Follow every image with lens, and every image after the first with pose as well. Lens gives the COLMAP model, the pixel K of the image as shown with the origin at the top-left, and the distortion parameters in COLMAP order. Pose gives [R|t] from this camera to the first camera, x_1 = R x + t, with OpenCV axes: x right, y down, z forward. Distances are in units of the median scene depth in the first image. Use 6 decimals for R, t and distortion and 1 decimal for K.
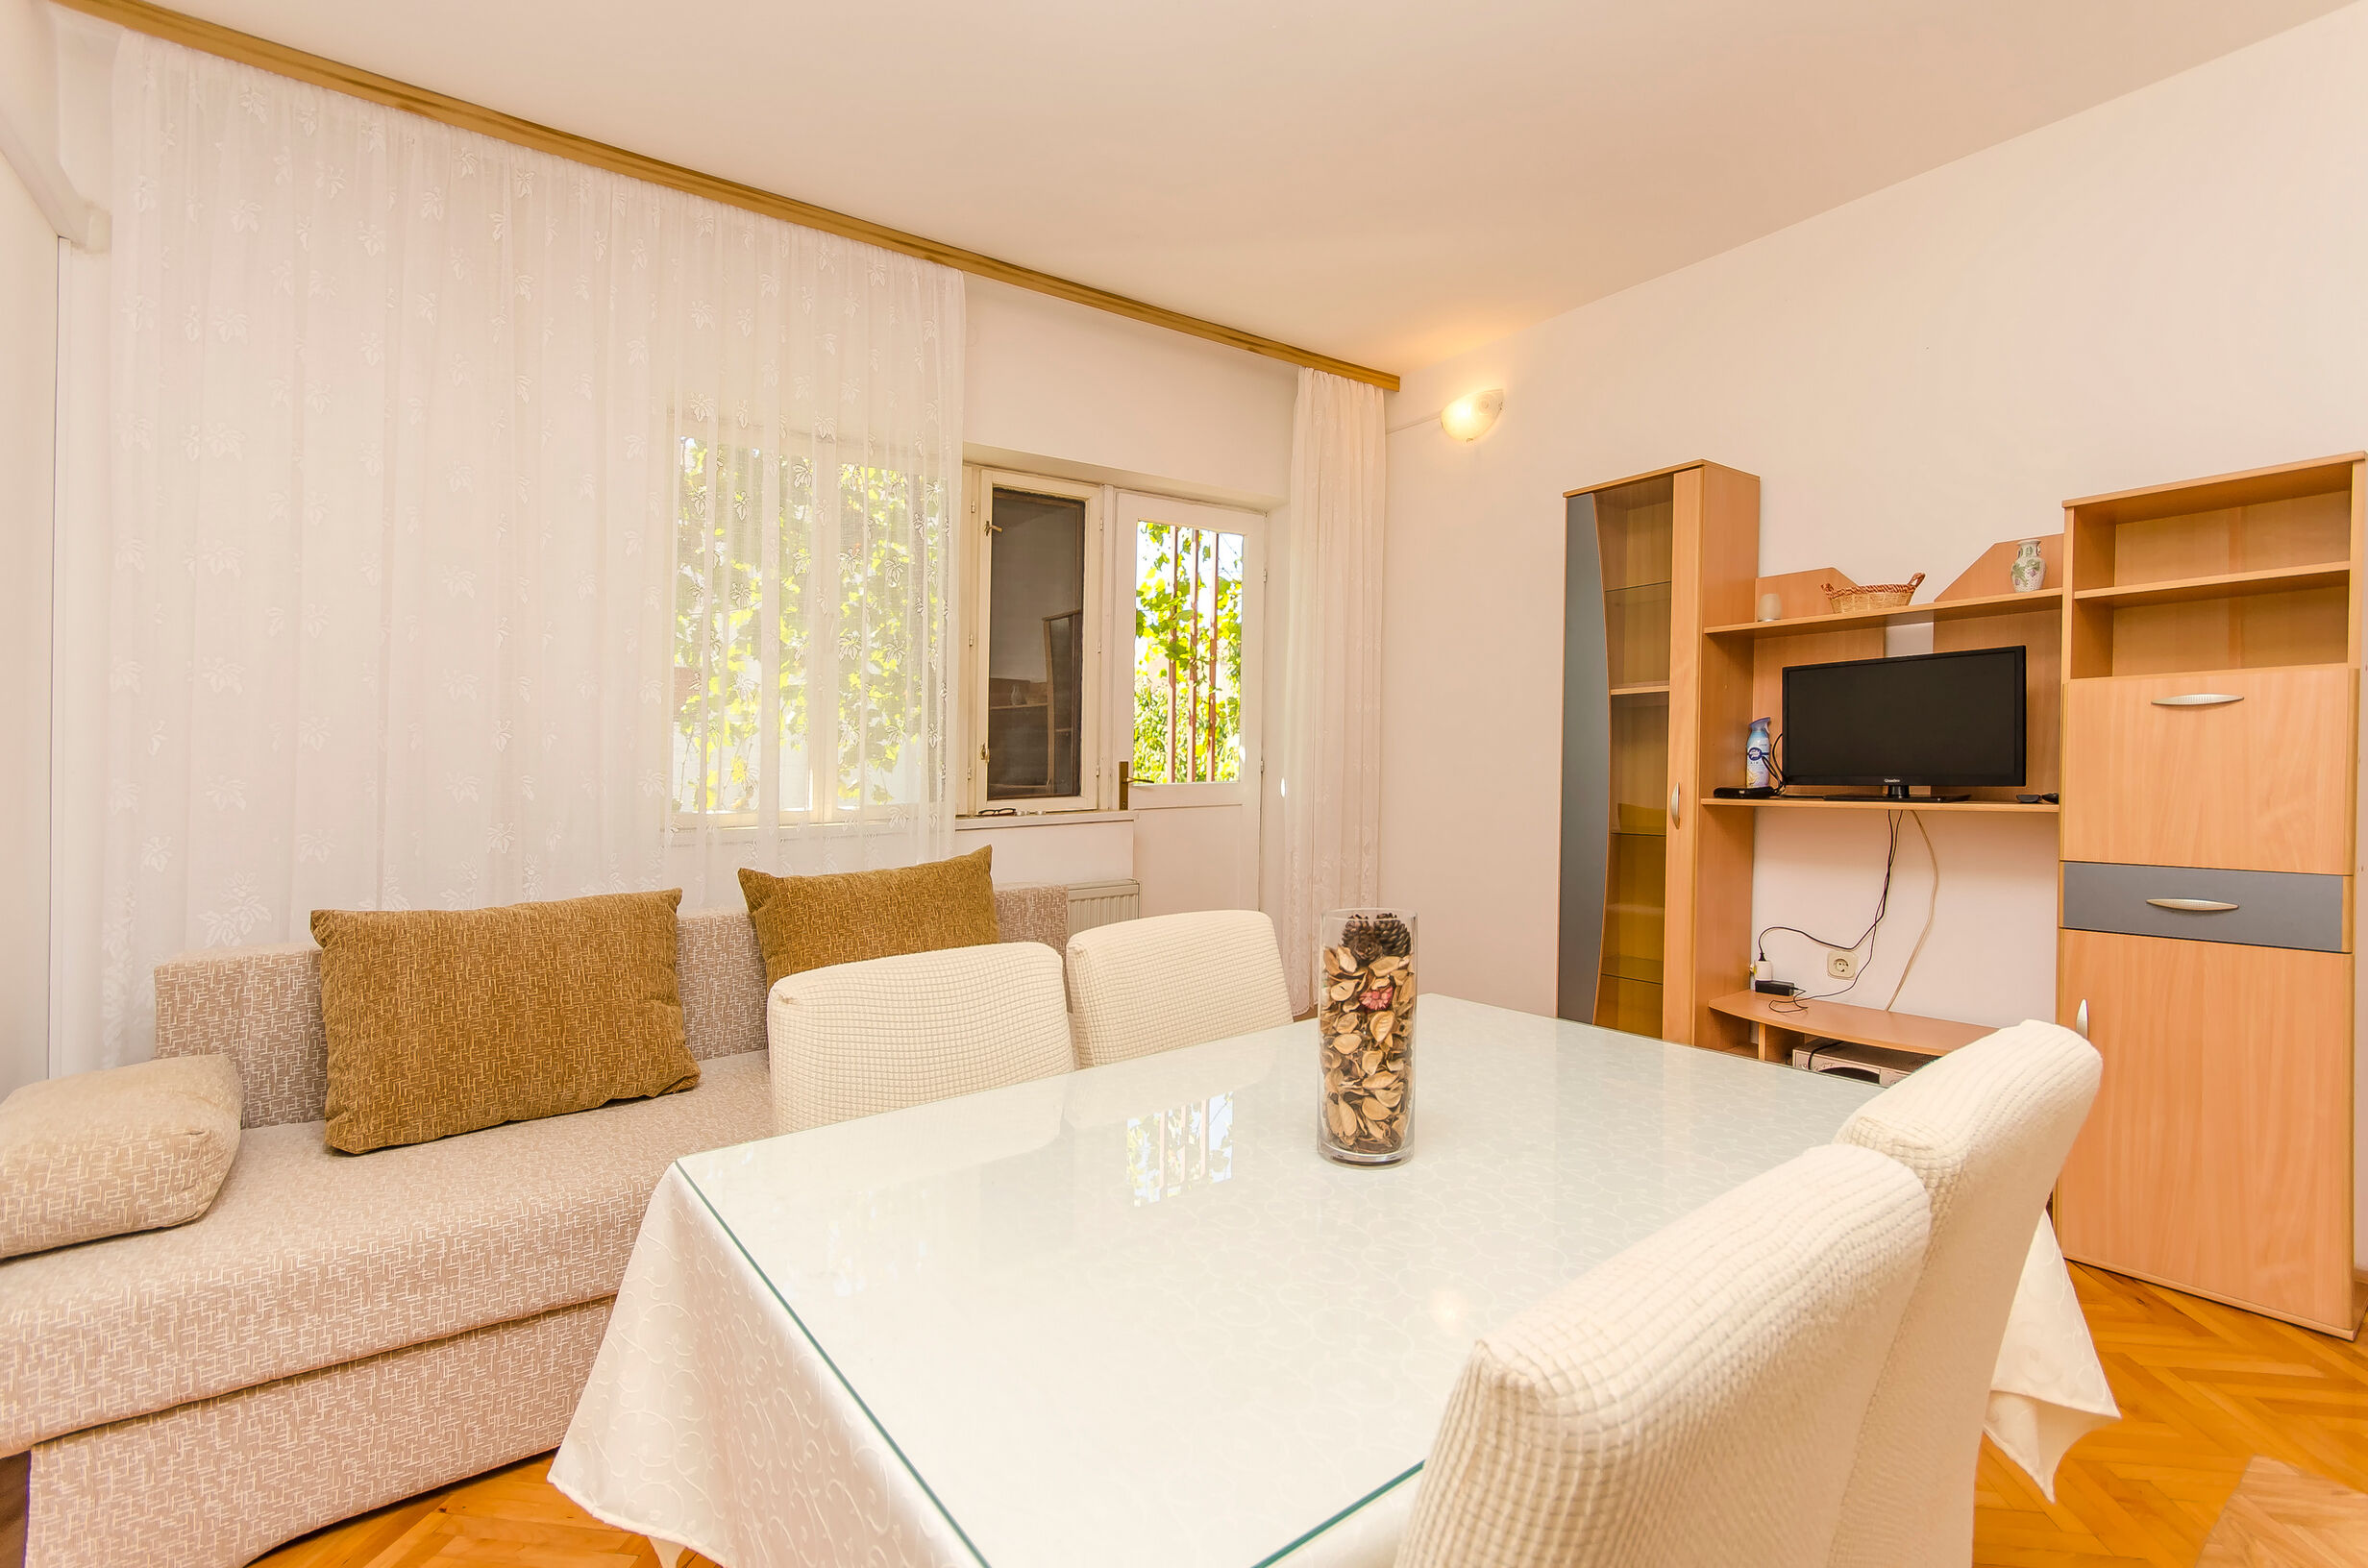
lens RADIAL K [[1043.8, 0, 1183.1], [0, 1043.8, 770.3], [0, 0, 1]] dist [0.009210, -0.000431]
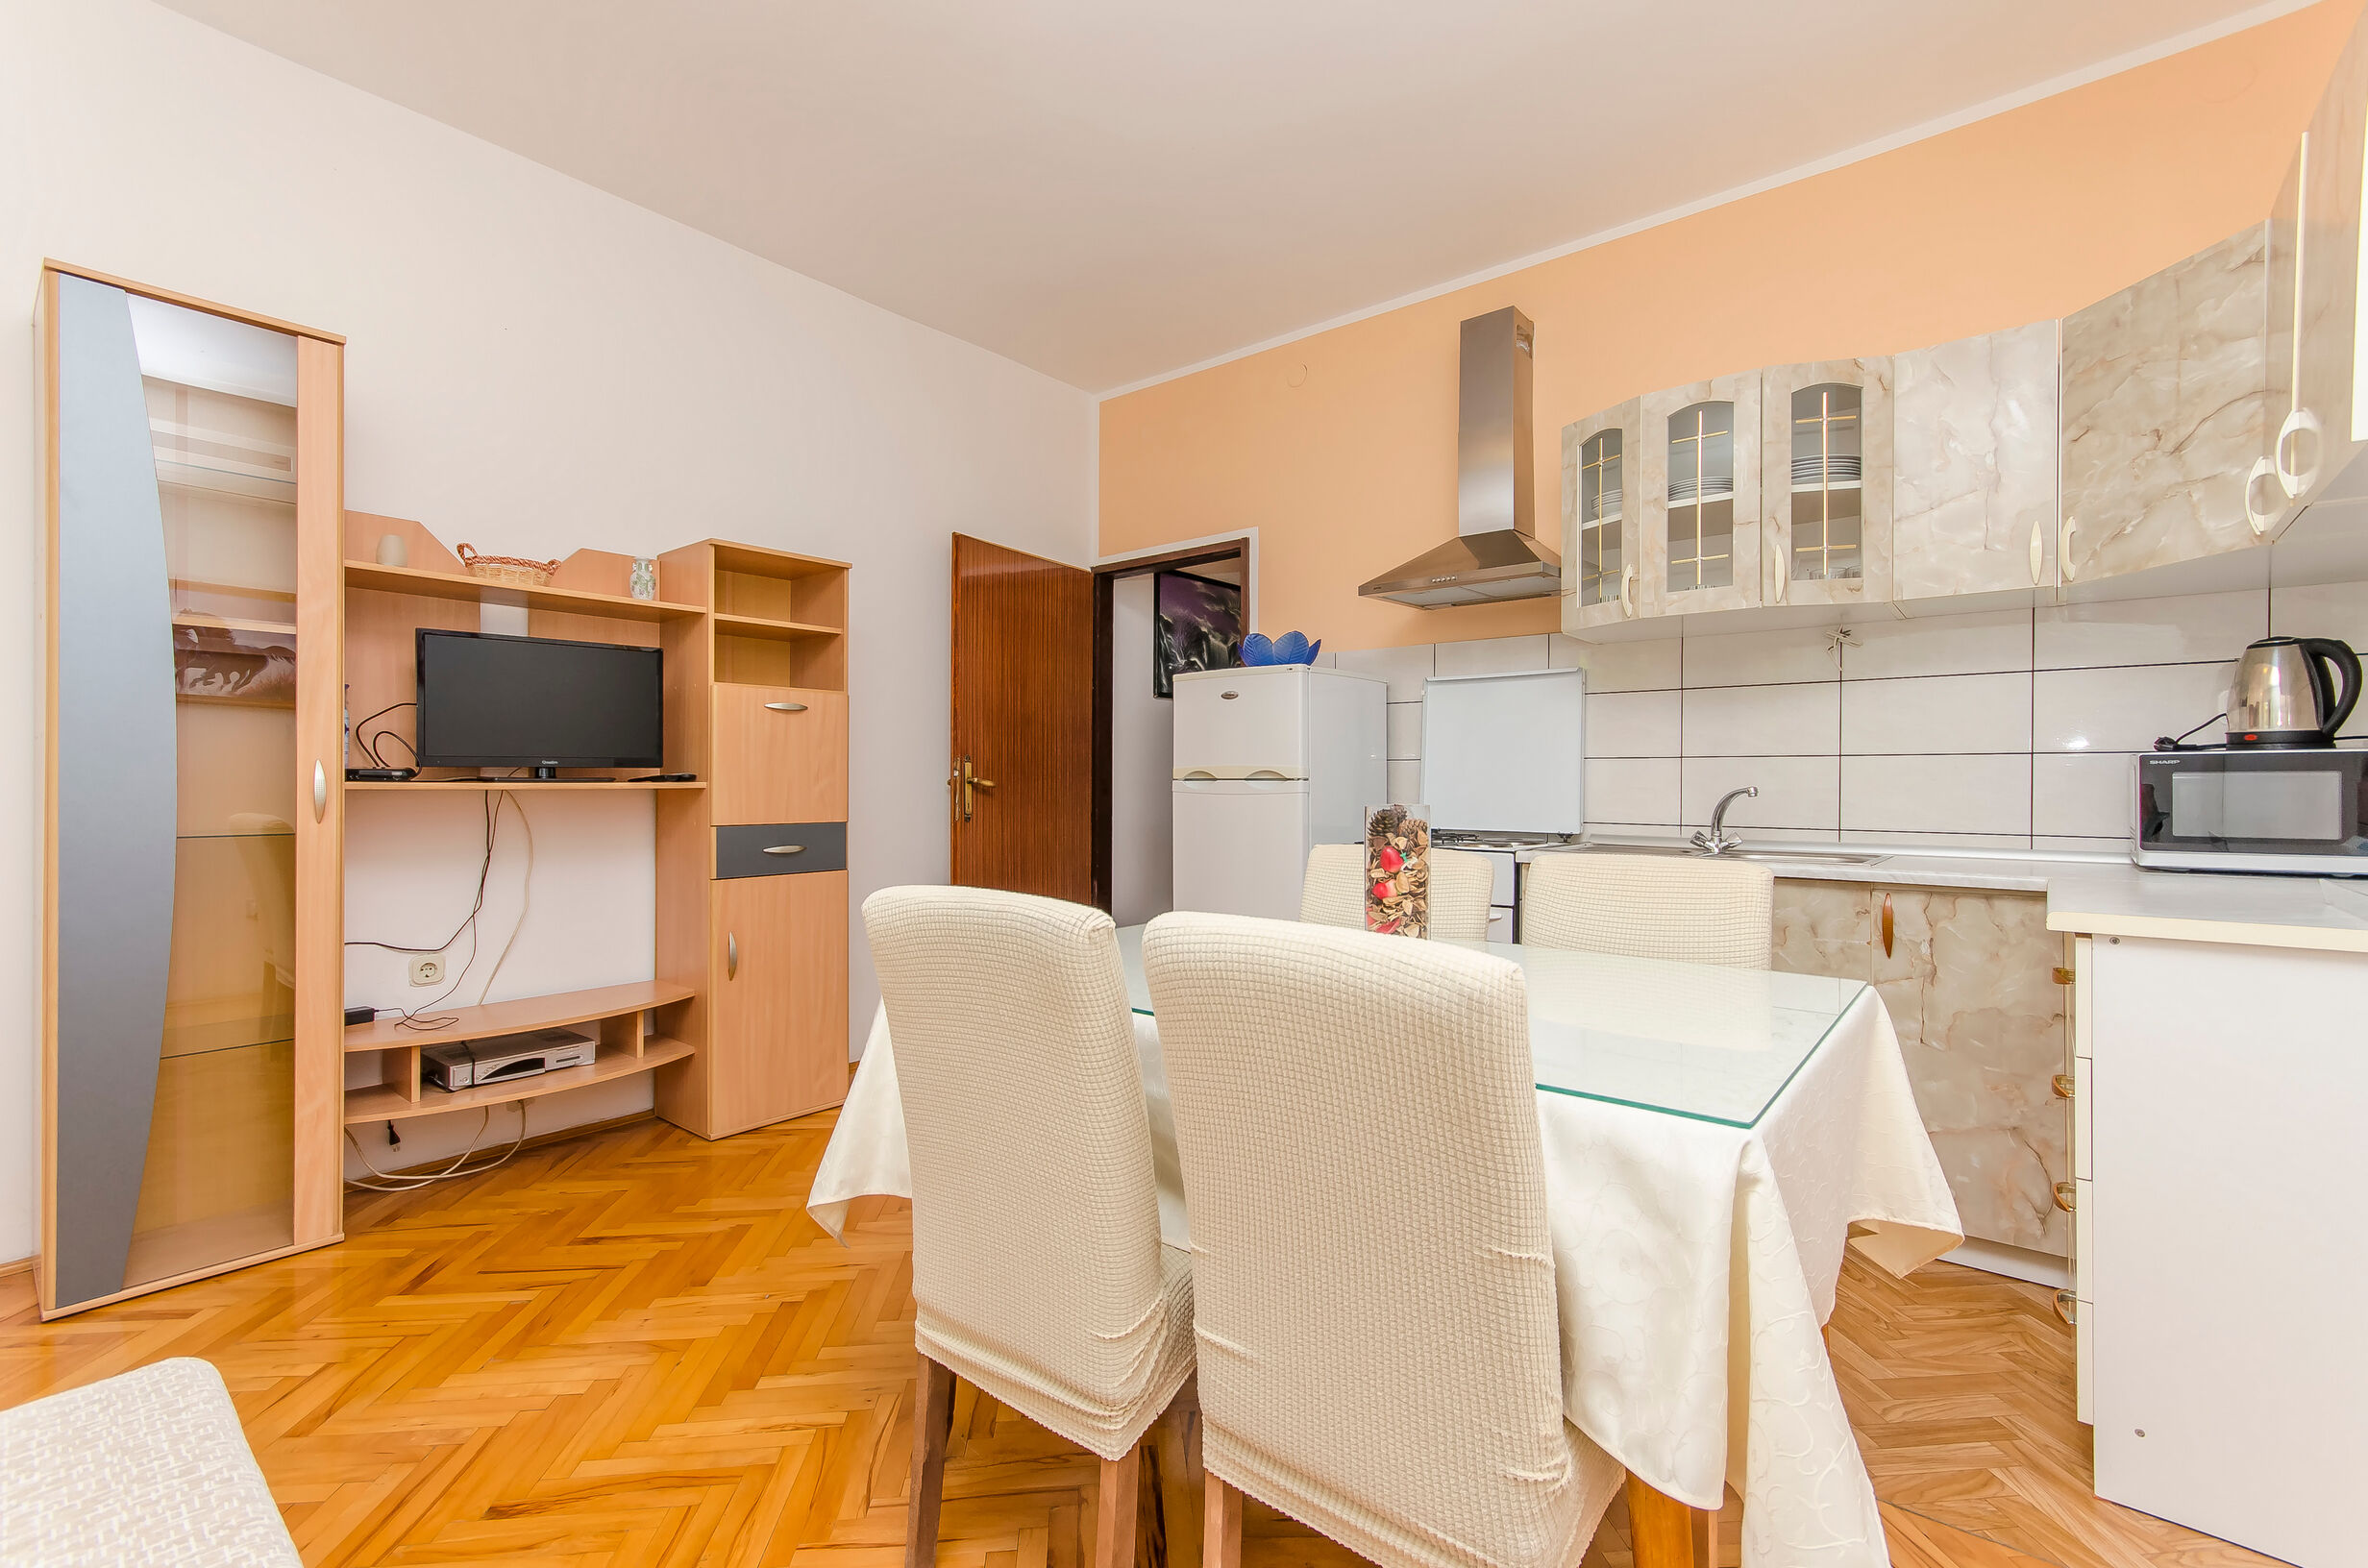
lens RADIAL K [[1043.8, 0, 1190.6], [0, 1043.8, 798.8], [0, 0, 1]] dist [0.009210, -0.000431]
pose [[-0.281163, -0.000879, 0.959660, -0.414721], [0.007285, 0.999969, 0.003050, 0.042831], [-0.959633, 0.007849, -0.281147, 0.634051]]
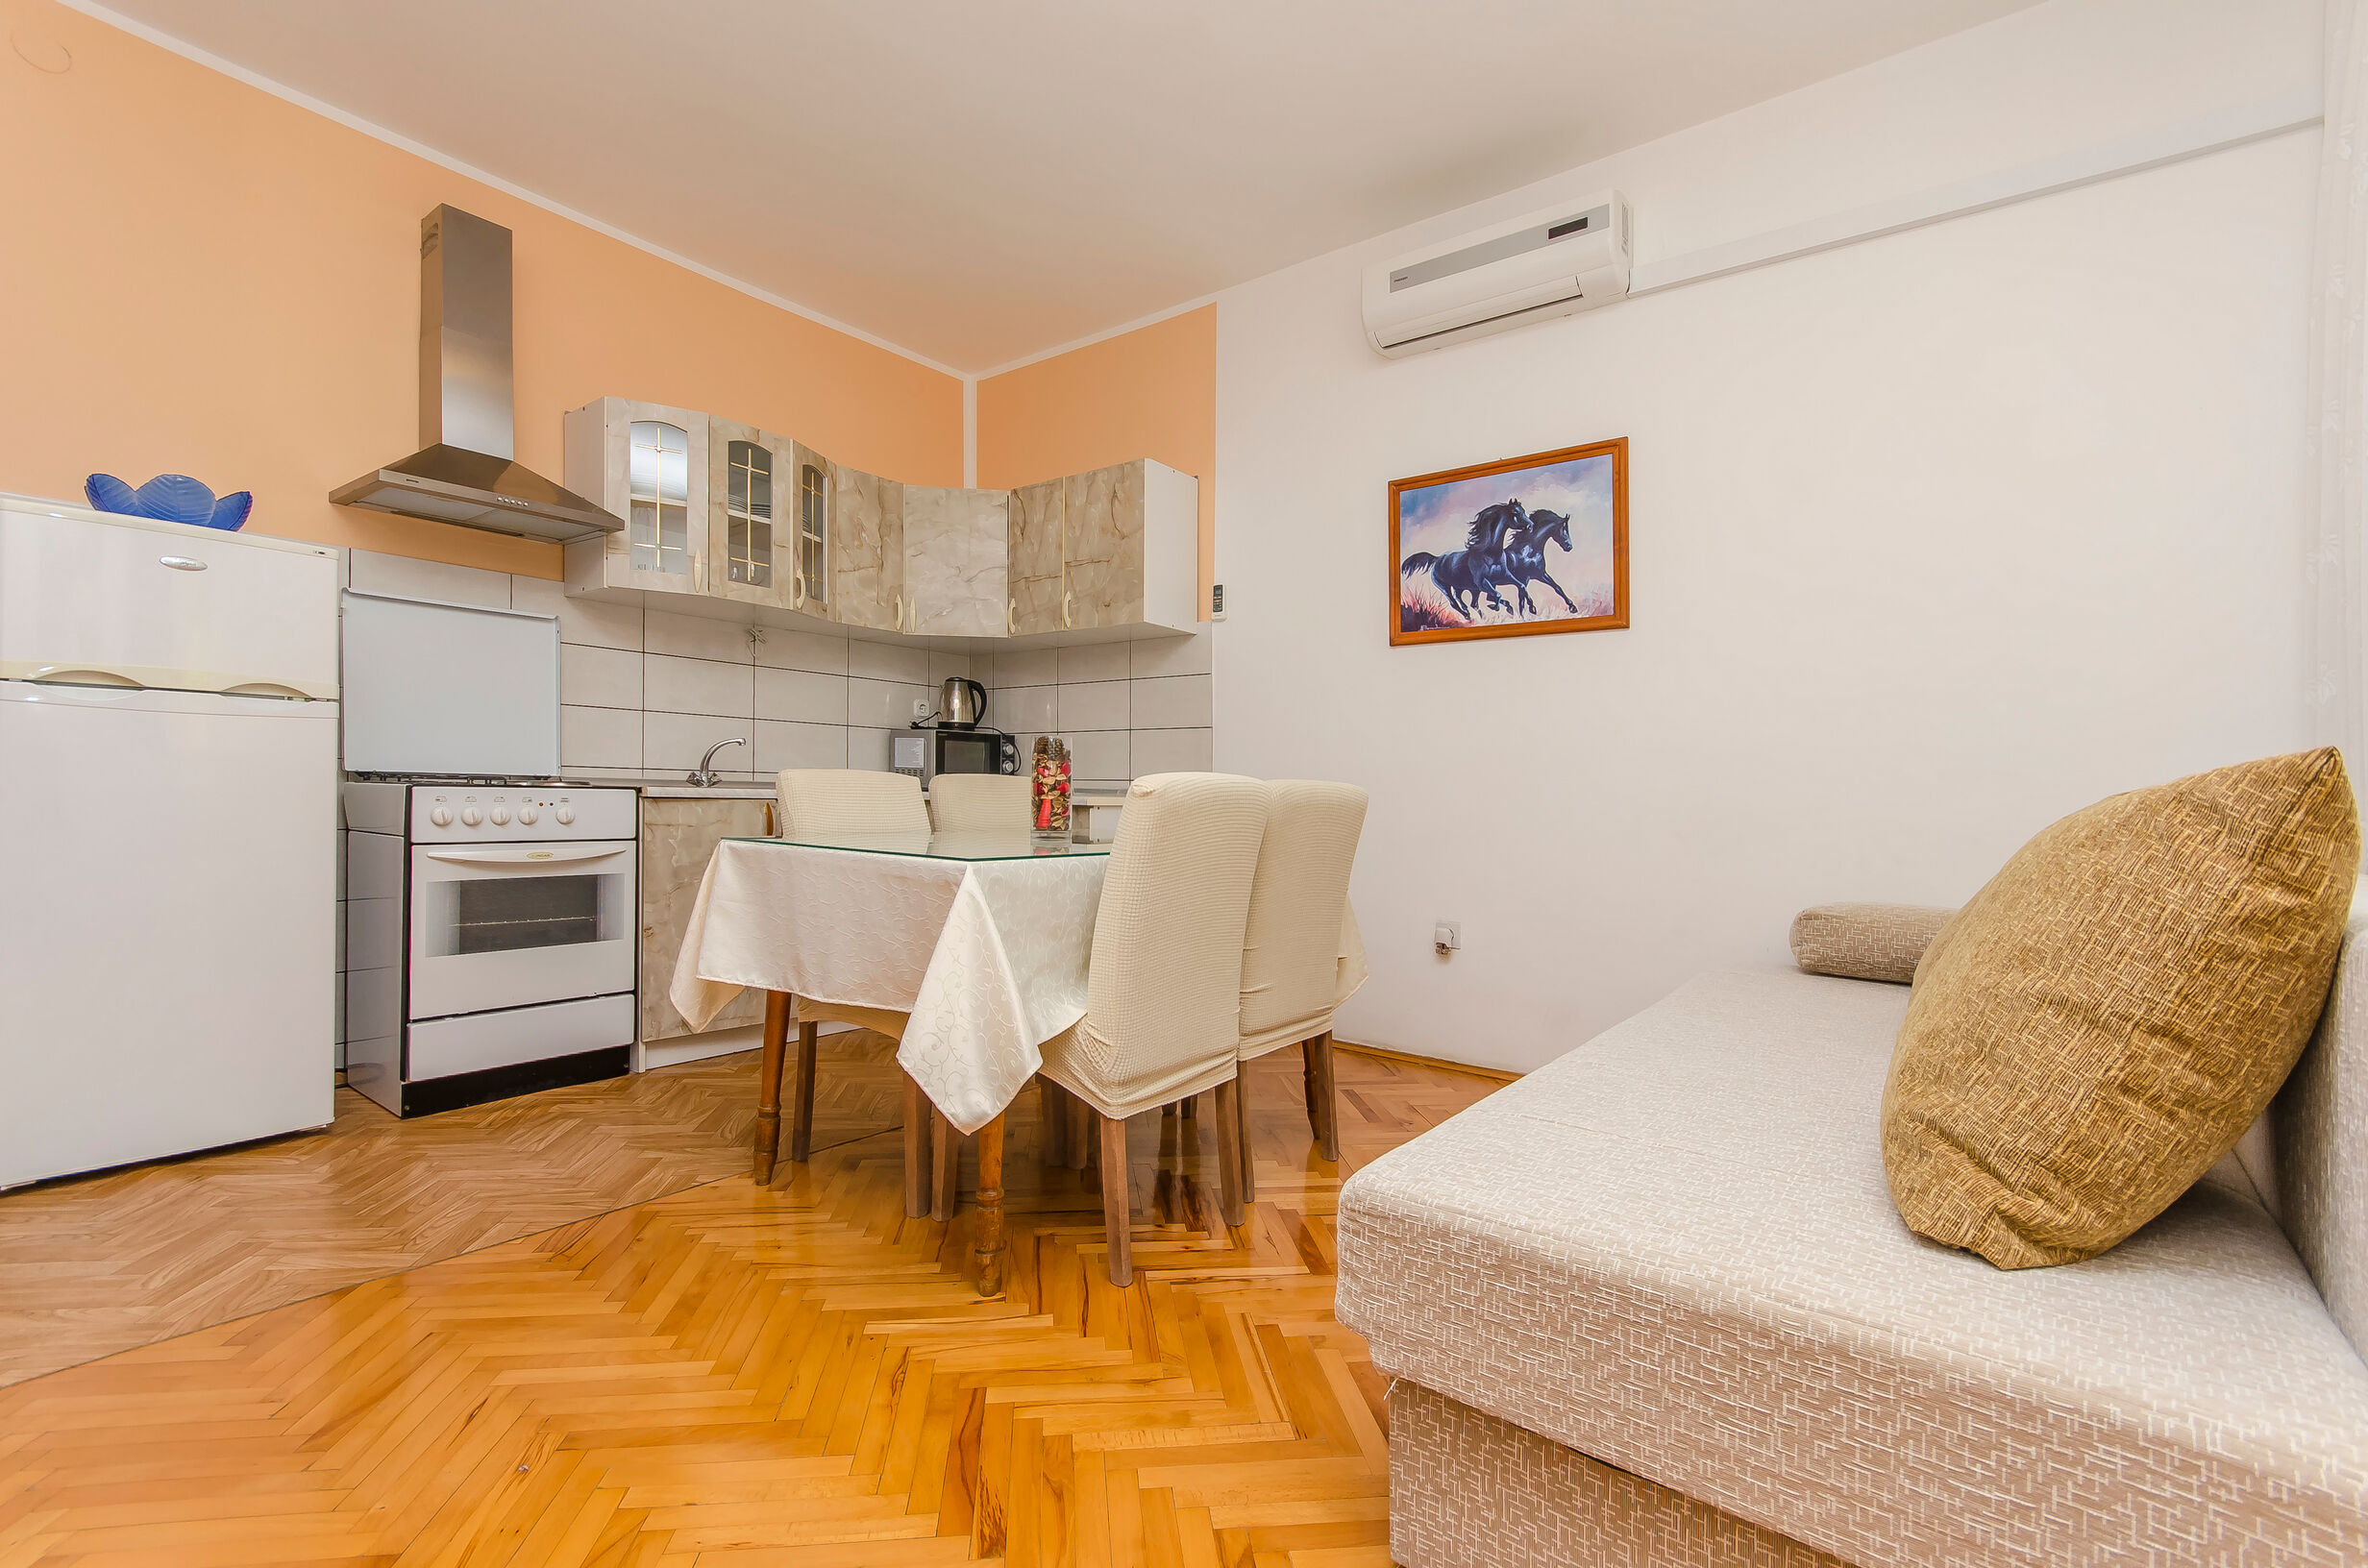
lens RADIAL K [[1043.8, 0, 1212.0], [0, 1043.8, 797.2], [0, 0, 1]] dist [0.009210, -0.000431]
pose [[-0.945027, -0.002118, -0.326985, 0.237414], [-0.007333, 0.999865, 0.014714, 0.087231], [0.326910, 0.016303, -0.944915, 1.262502]]
